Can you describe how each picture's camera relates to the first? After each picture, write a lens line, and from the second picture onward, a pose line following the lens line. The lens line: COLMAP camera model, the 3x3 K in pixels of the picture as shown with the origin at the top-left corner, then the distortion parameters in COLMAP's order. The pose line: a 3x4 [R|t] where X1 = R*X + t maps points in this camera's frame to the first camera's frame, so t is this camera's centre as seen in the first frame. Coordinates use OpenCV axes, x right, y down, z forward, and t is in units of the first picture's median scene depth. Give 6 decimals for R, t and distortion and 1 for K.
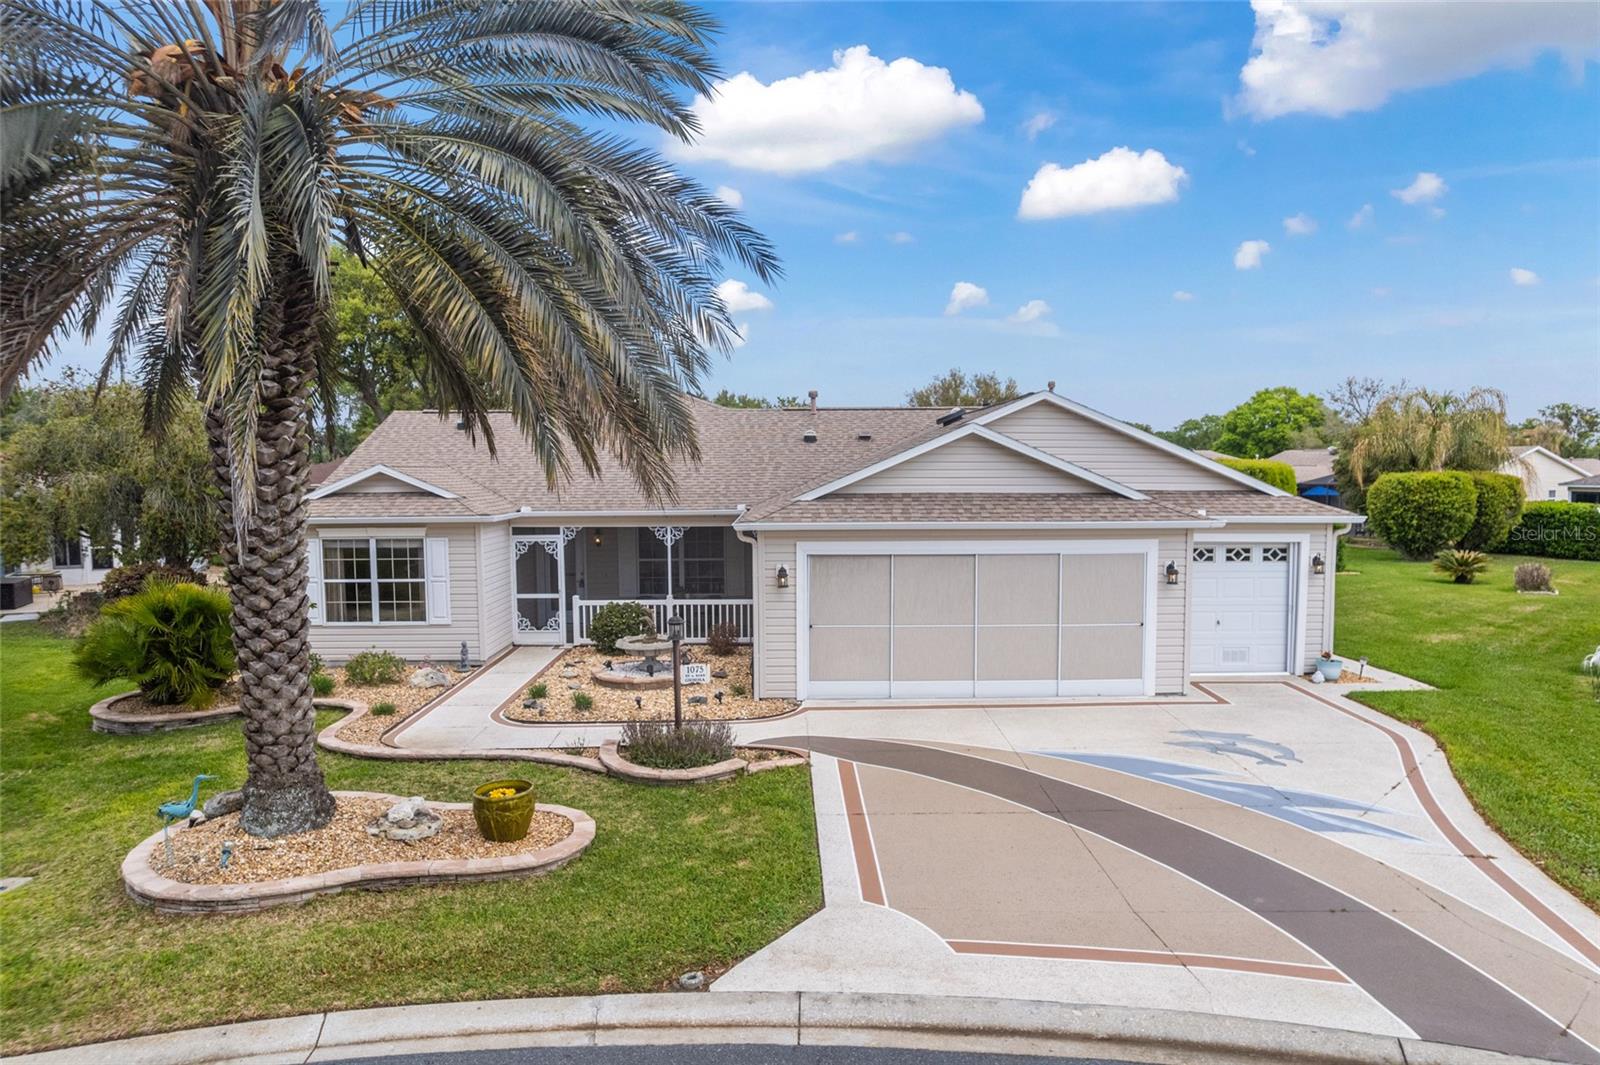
lens RADIAL K [[1028.2, 0, 806.4], [0, 1028.2, 538.2], [0, 0, 1]] dist [-0.081922, 0.074081]
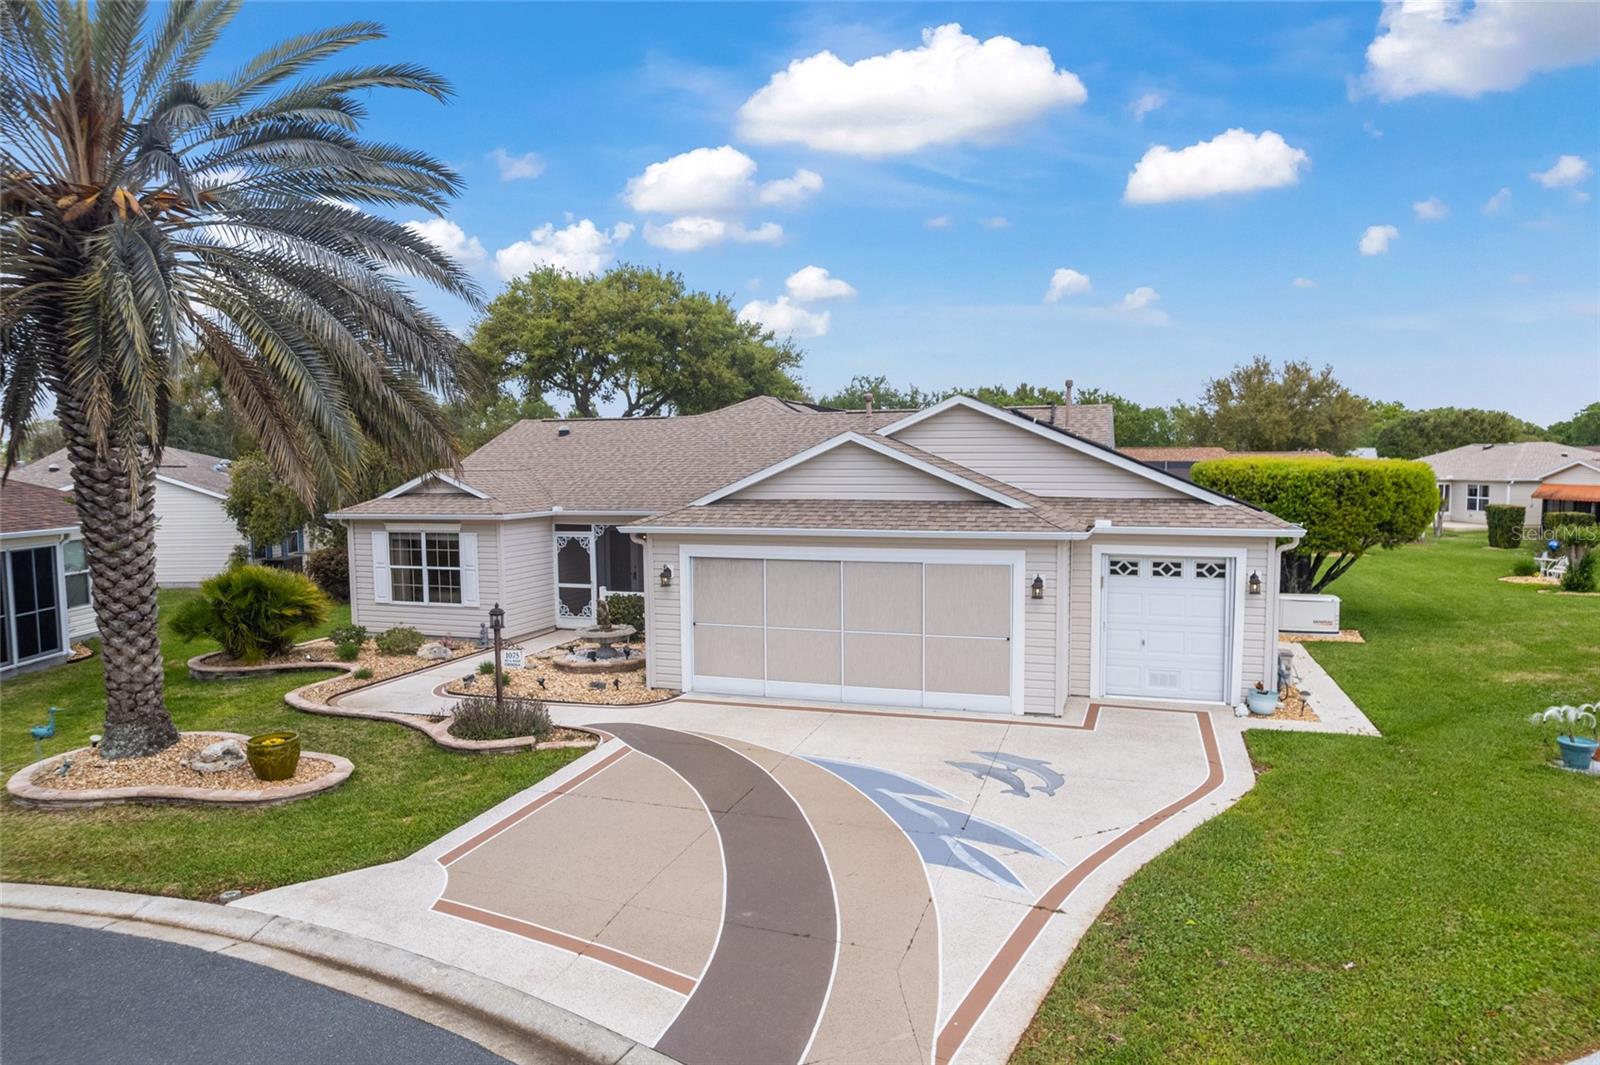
lens RADIAL K [[1028.2, 0, 806.4], [0, 1028.2, 538.2], [0, 0, 1]] dist [-0.081922, 0.074081]
pose [[0.941923, 0.021802, -0.335120, 0.496700], [-0.019259, 0.999755, 0.010911, -0.017964], [0.335276, -0.003823, 0.942112, 0.034885]]
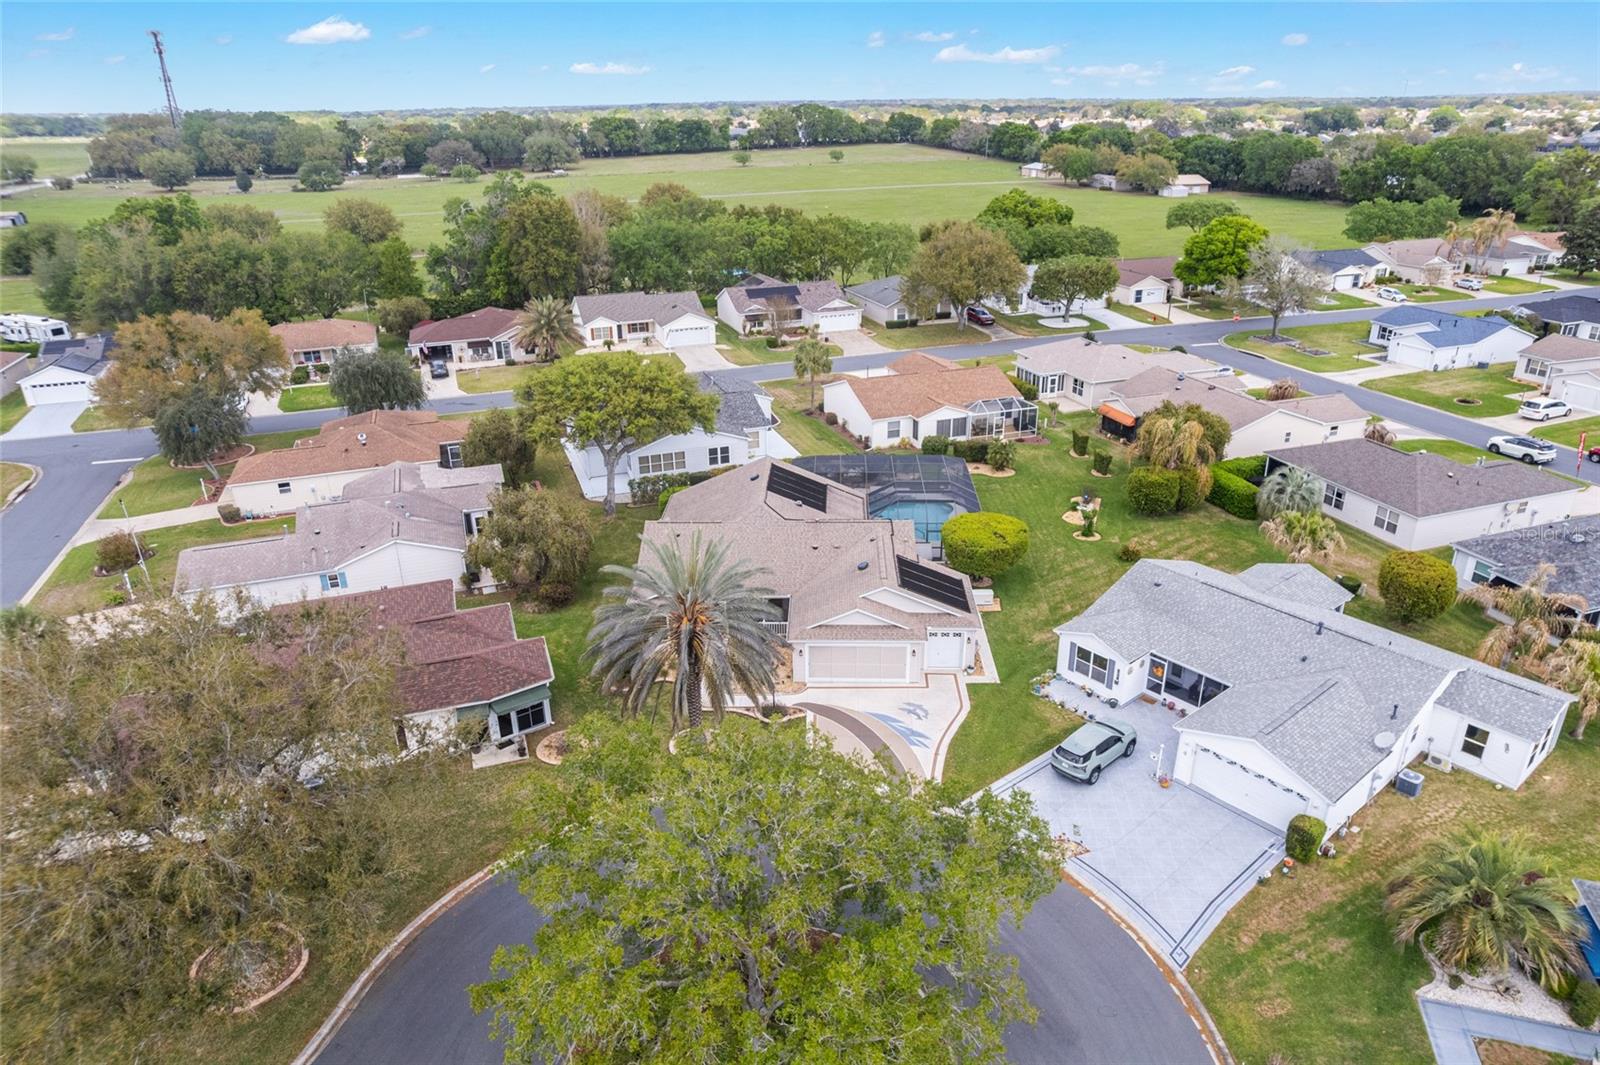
lens RADIAL K [[1028.2, 0, 806.4], [0, 1028.2, 538.2], [0, 0, 1]] dist [-0.081922, 0.074081]
pose [[0.998938, 0.011150, -0.044702, 0.153827], [0.004297, 0.943493, 0.331364, -1.546599], [0.045871, -0.331204, 0.942444, -2.249042]]
